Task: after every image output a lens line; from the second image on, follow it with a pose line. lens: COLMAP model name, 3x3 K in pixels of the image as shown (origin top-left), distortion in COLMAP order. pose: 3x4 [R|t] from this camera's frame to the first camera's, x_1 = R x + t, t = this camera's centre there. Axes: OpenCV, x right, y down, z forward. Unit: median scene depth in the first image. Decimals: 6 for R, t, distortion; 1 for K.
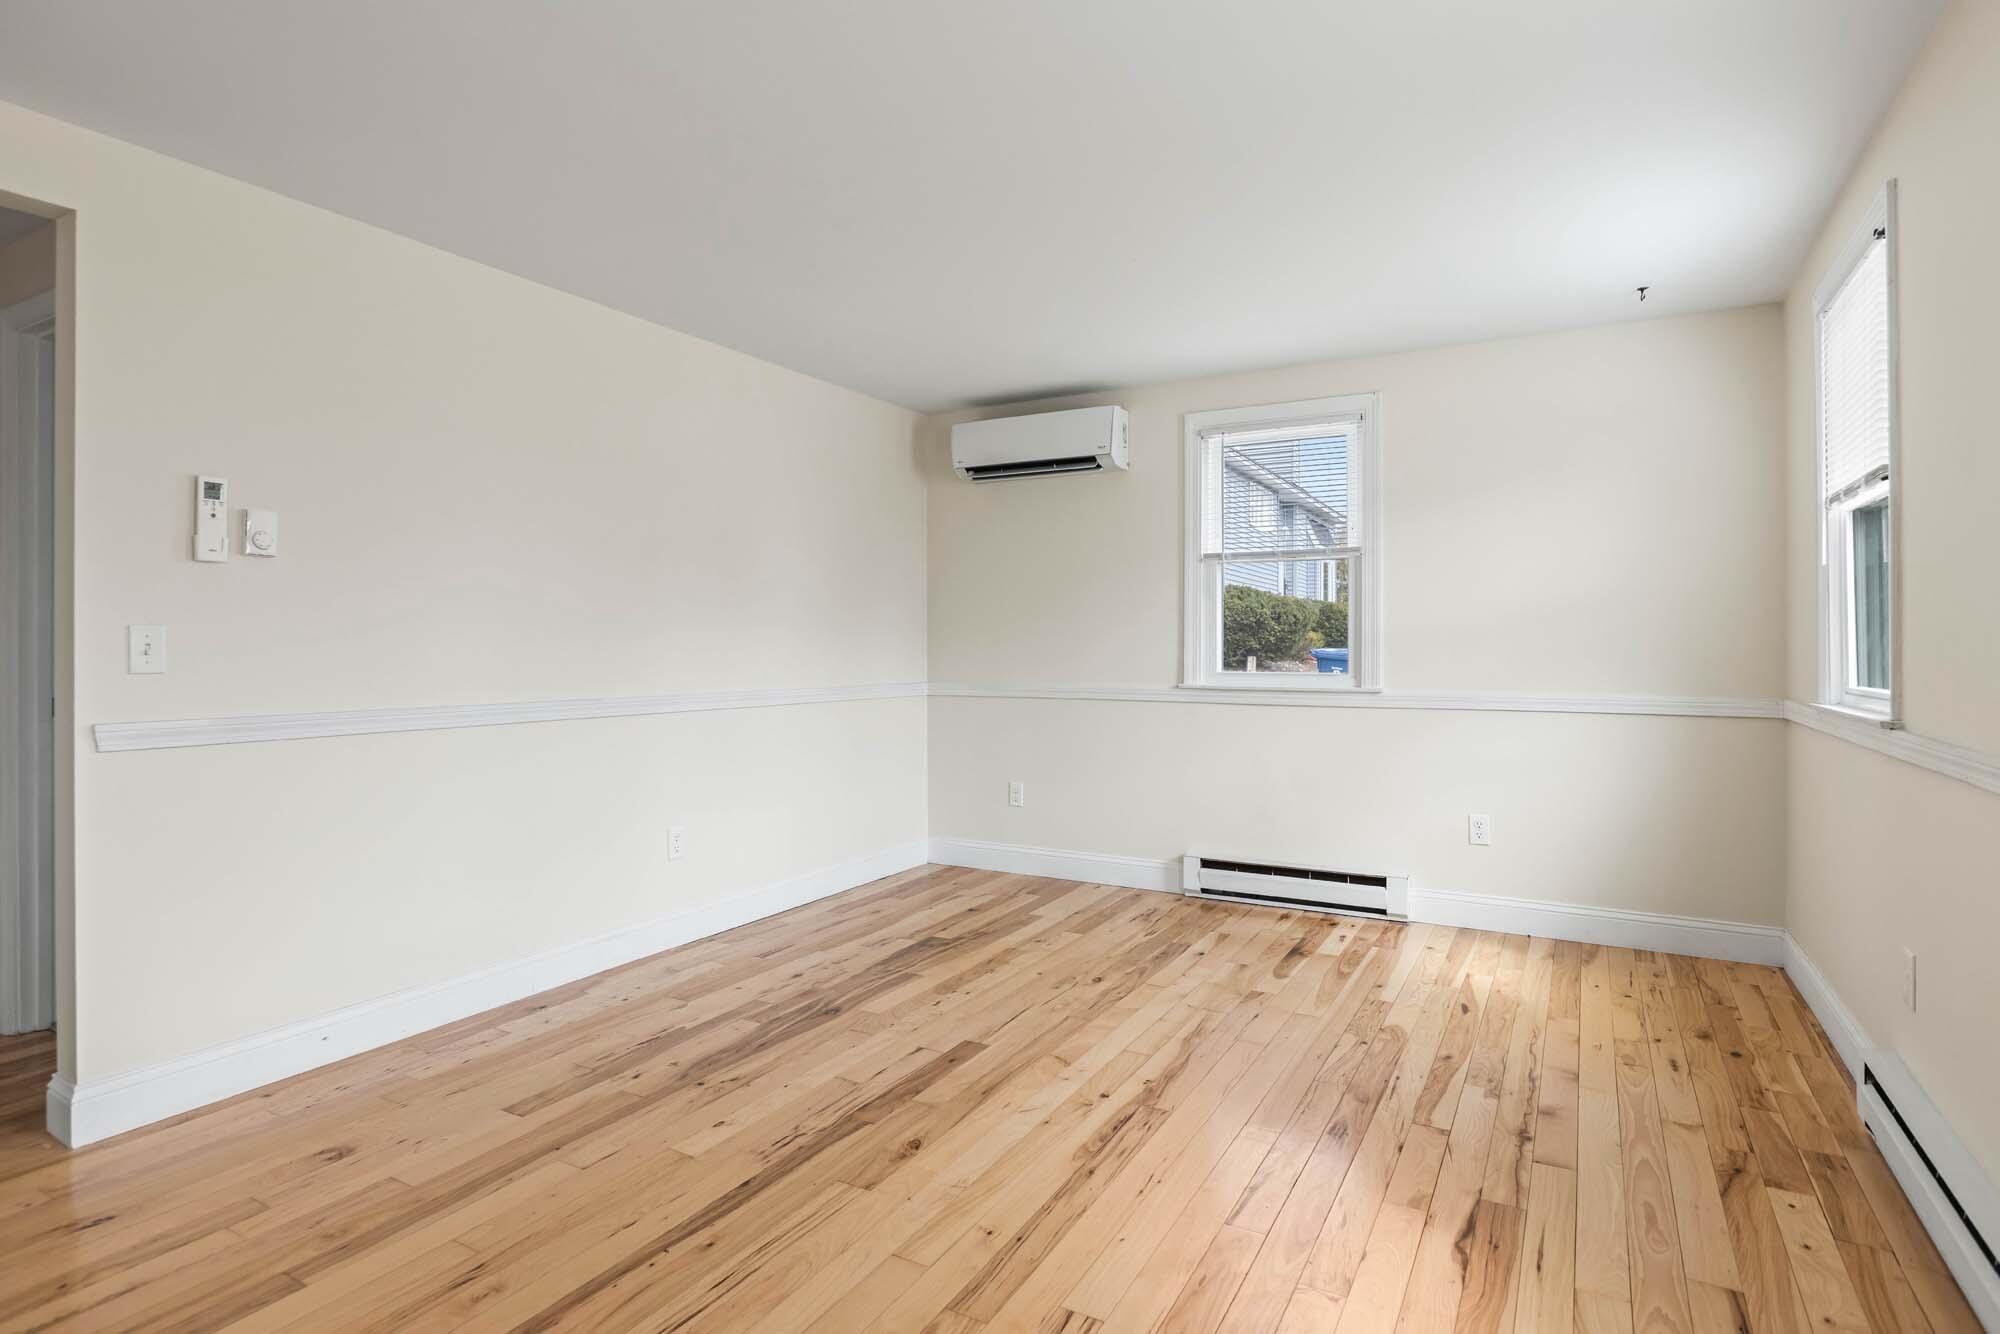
lens RADIAL K [[1034.2, 0, 1002.8], [0, 1034.2, 656.8], [0, 0, 1]] dist [-0.008112, -0.000364]
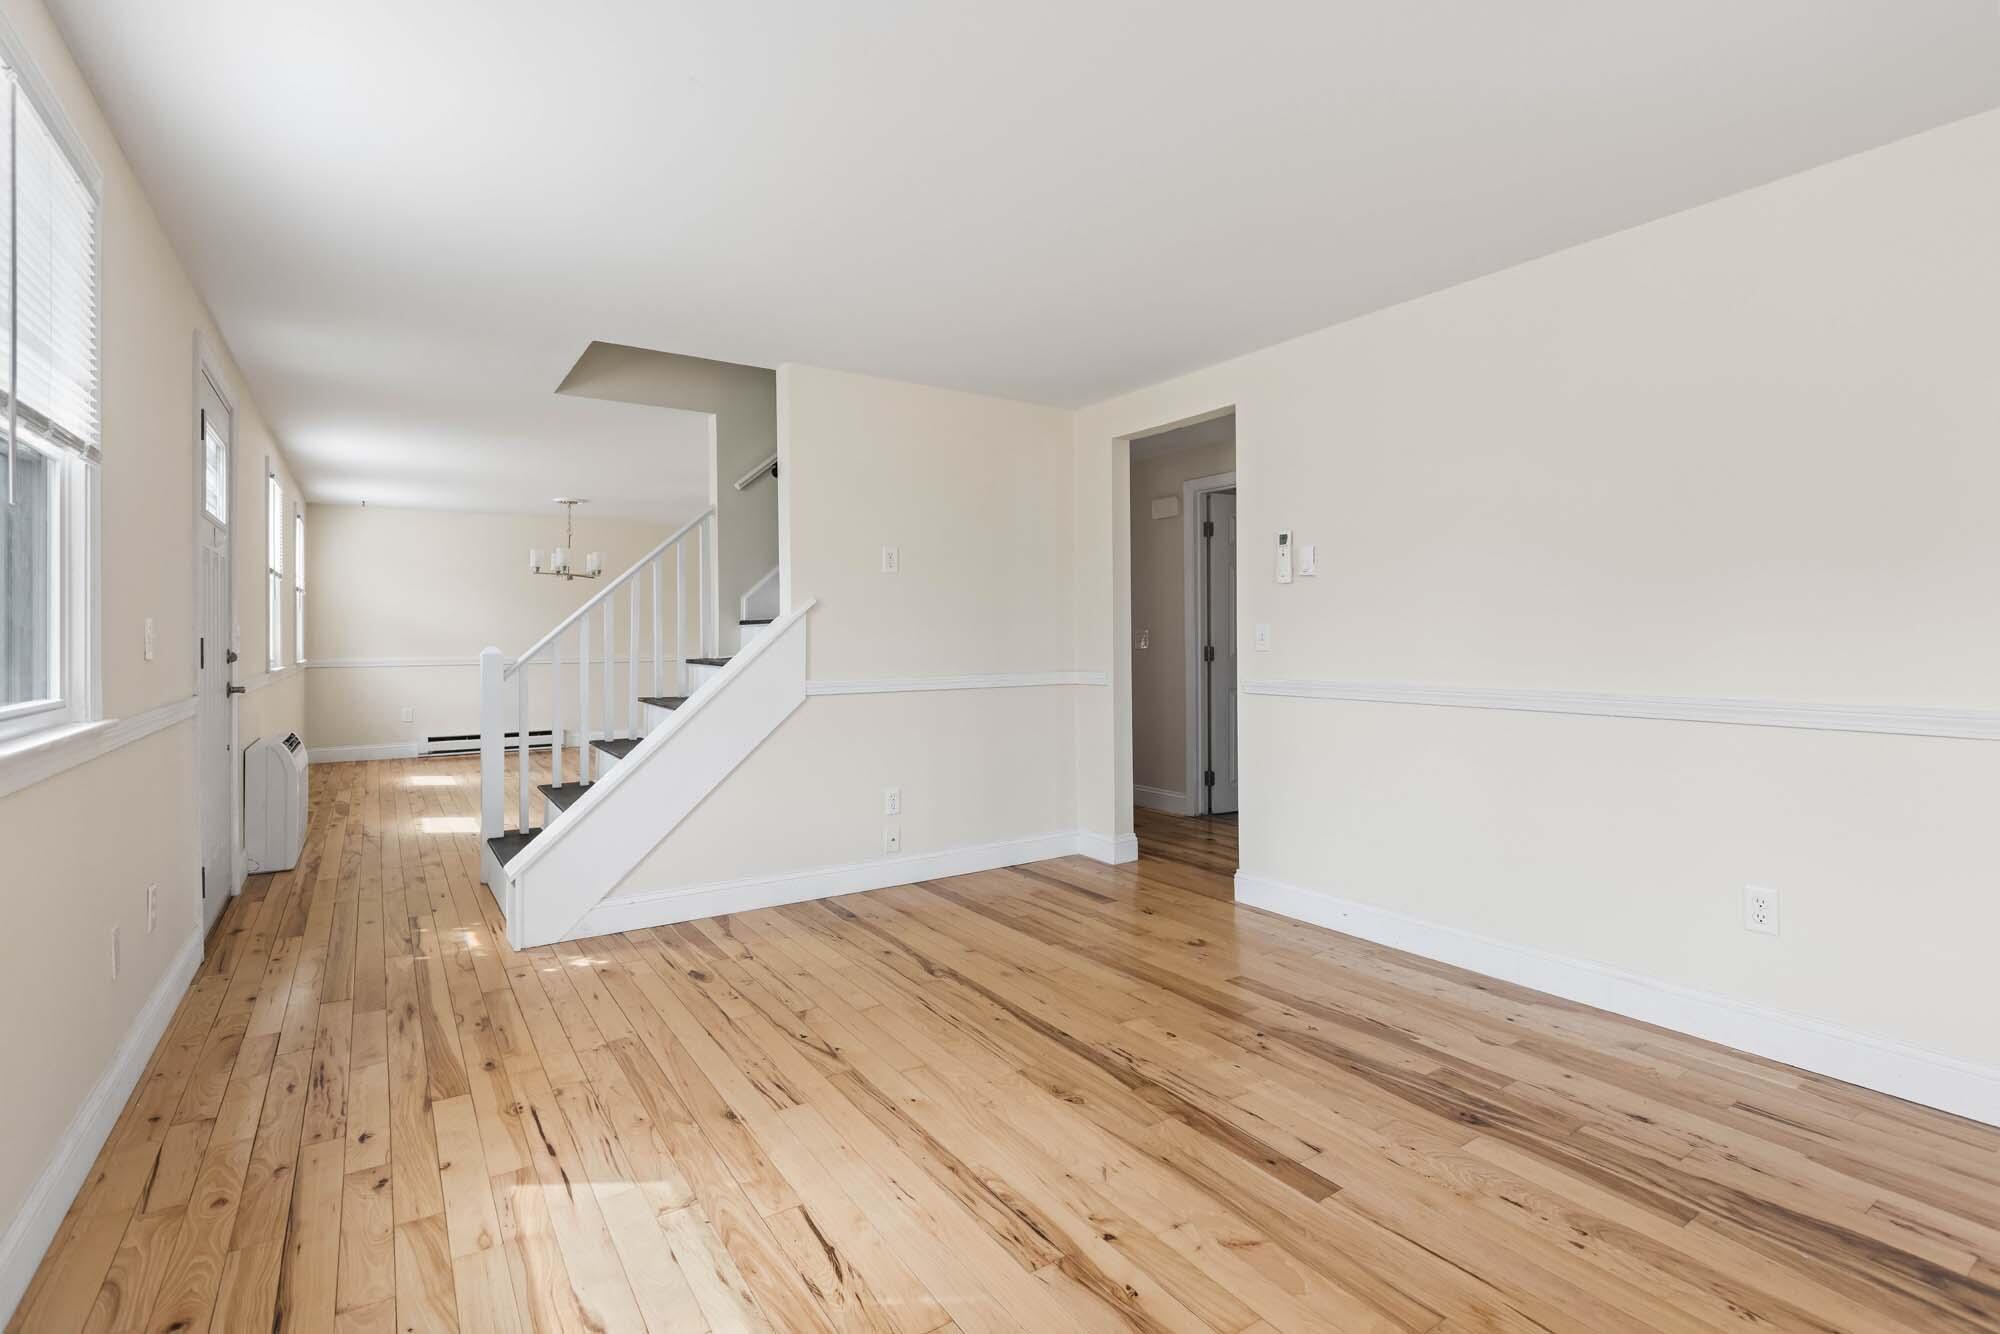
lens RADIAL K [[941.8, 0, 1002.9], [0, 941.8, 649.0], [0, 0, 1]] dist [-0.004778, -0.000414]
pose [[-0.451670, 0.015719, -0.892047, 0.699899], [-0.002214, 0.999822, 0.018739, -0.014623], [0.892182, 0.010439, -0.451555, 1.173978]]
